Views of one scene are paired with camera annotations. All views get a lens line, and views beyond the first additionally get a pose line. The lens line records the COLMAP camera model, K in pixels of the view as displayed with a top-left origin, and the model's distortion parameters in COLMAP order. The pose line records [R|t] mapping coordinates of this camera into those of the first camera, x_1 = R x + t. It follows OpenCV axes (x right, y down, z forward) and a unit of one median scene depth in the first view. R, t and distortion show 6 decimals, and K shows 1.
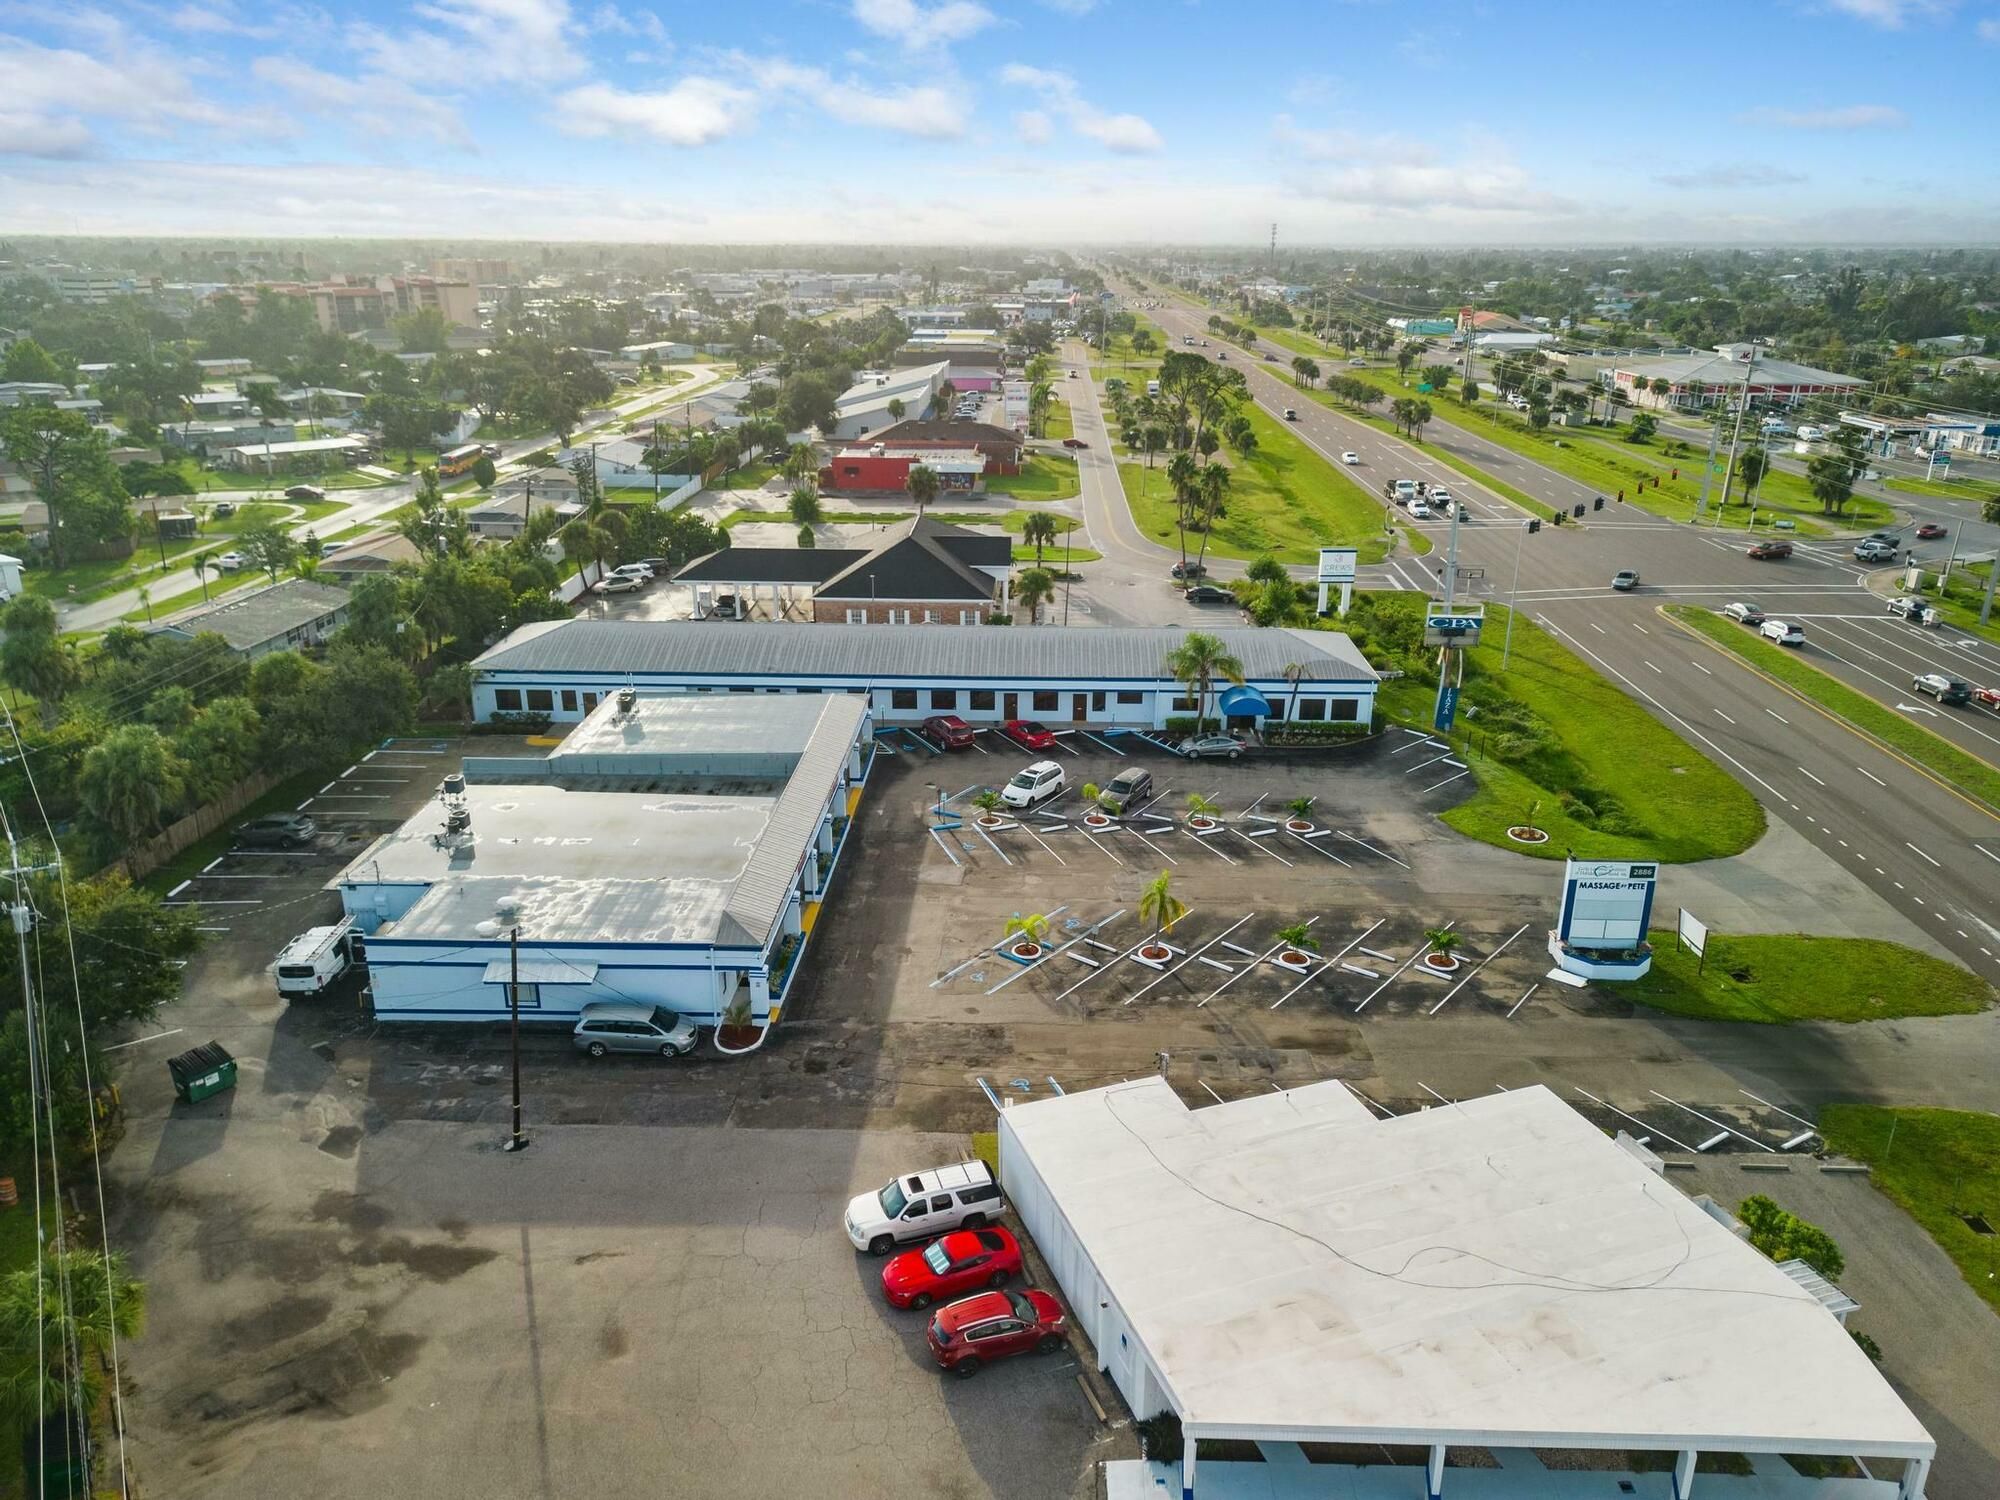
lens RADIAL K [[1382.1, 0, 1014.6], [0, 1382.1, 747.8], [0, 0, 1]] dist [0.070885, -0.059676]
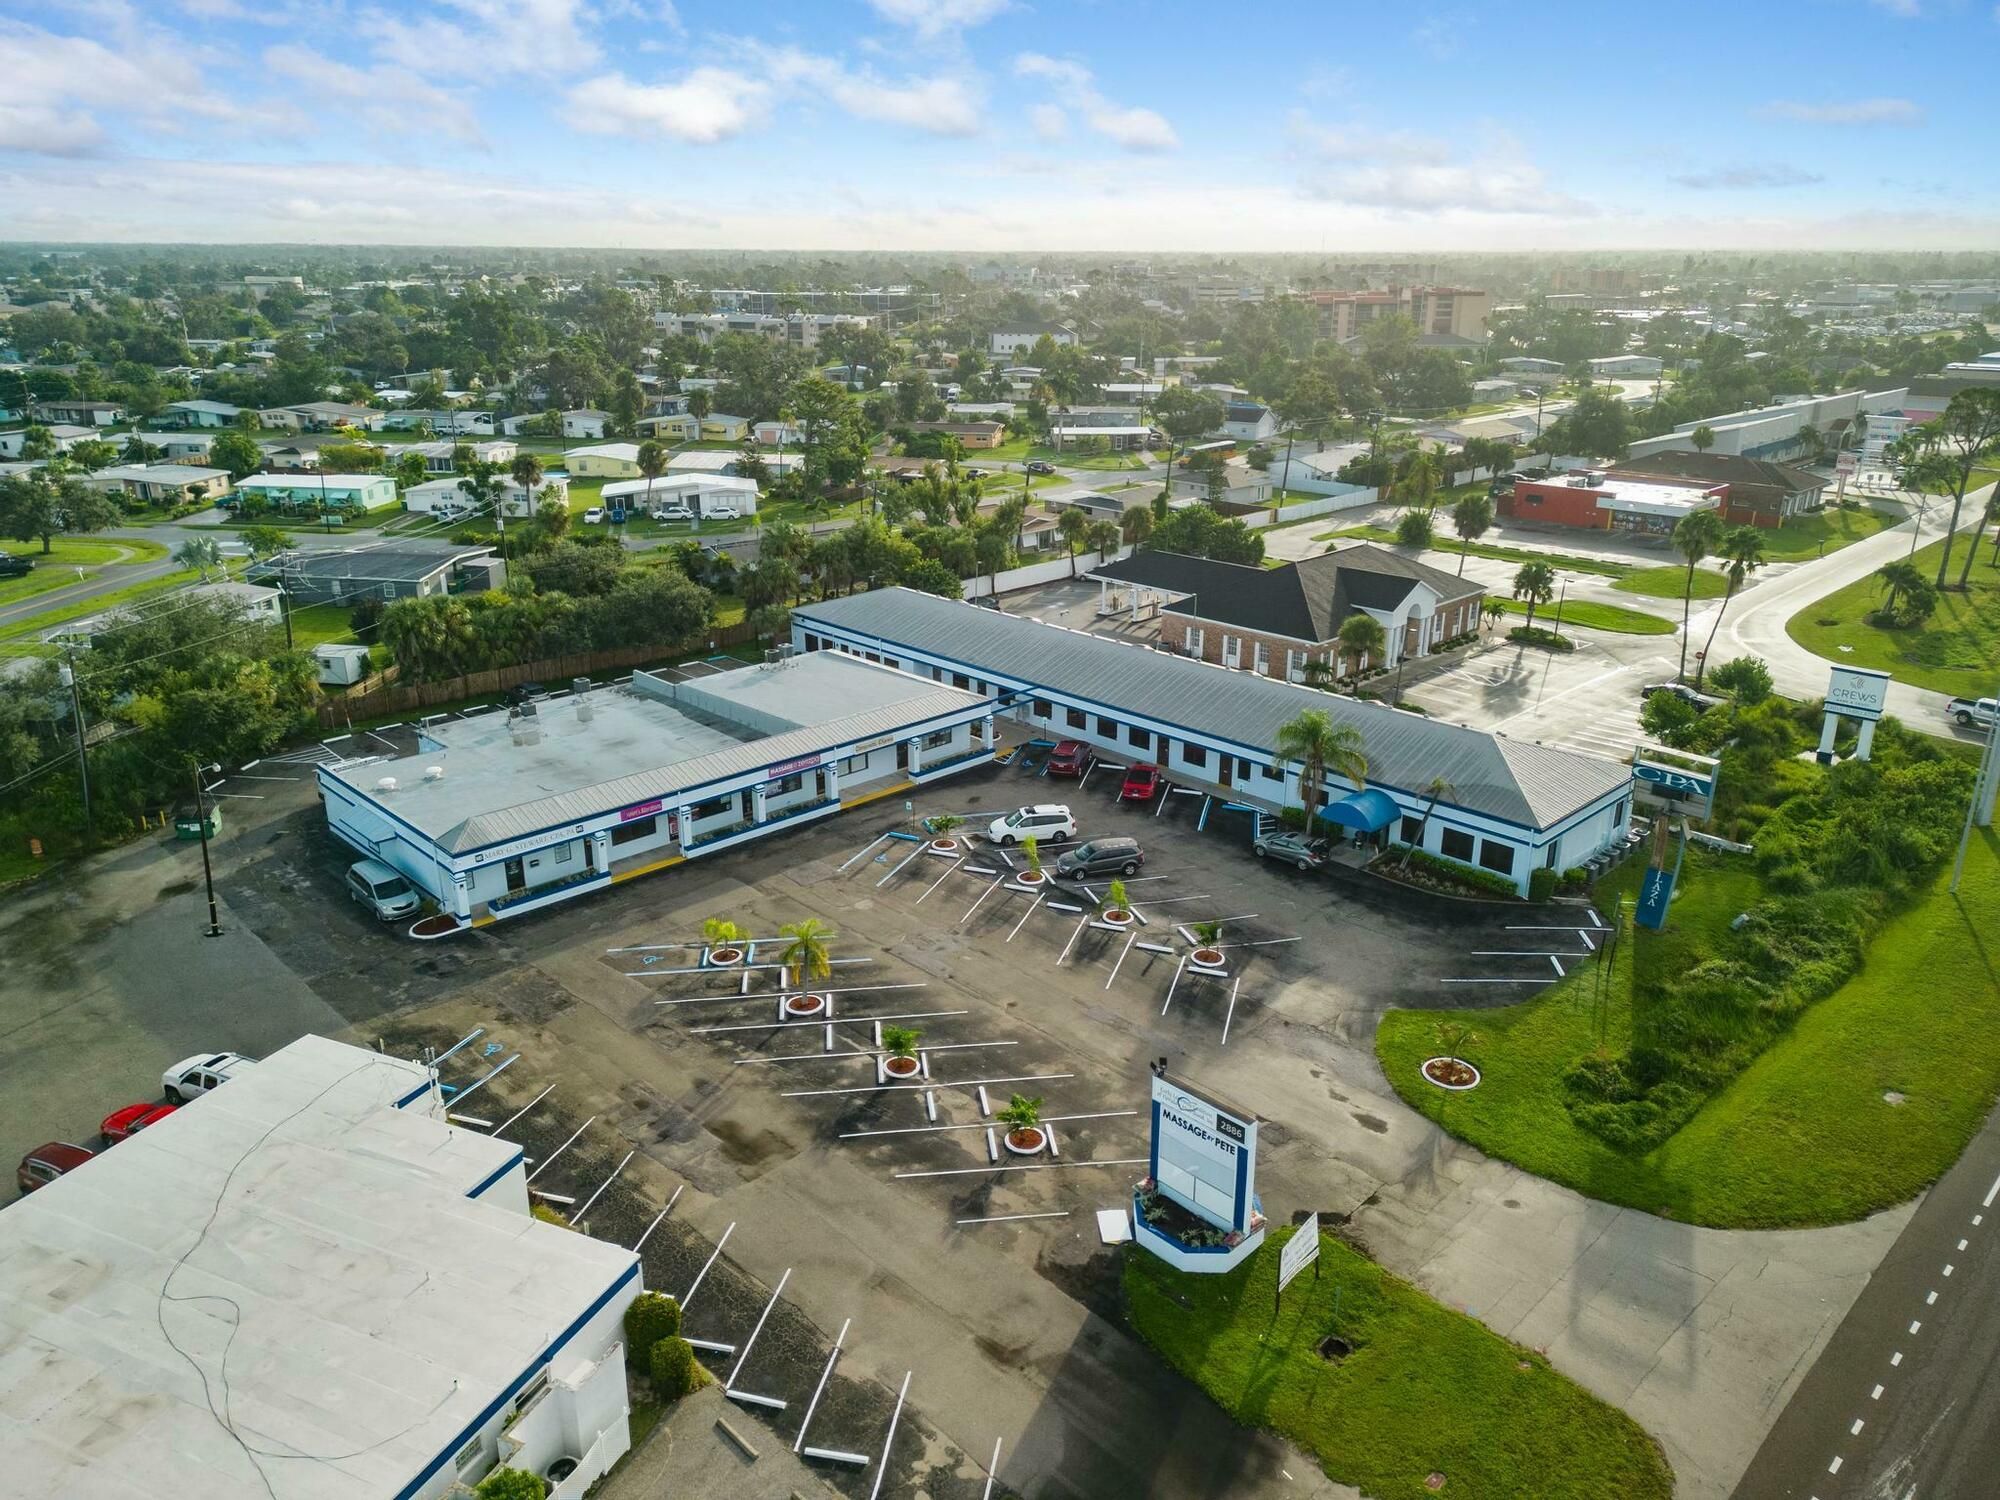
lens RADIAL K [[1382.1, 0, 1014.6], [0, 1382.1, 747.8], [0, 0, 1]] dist [0.070885, -0.059676]
pose [[0.721027, 0.229089, -0.653940, 0.560062], [-0.233814, 0.968850, 0.081608, -0.089884], [0.652266, 0.094059, 0.752132, 0.284669]]
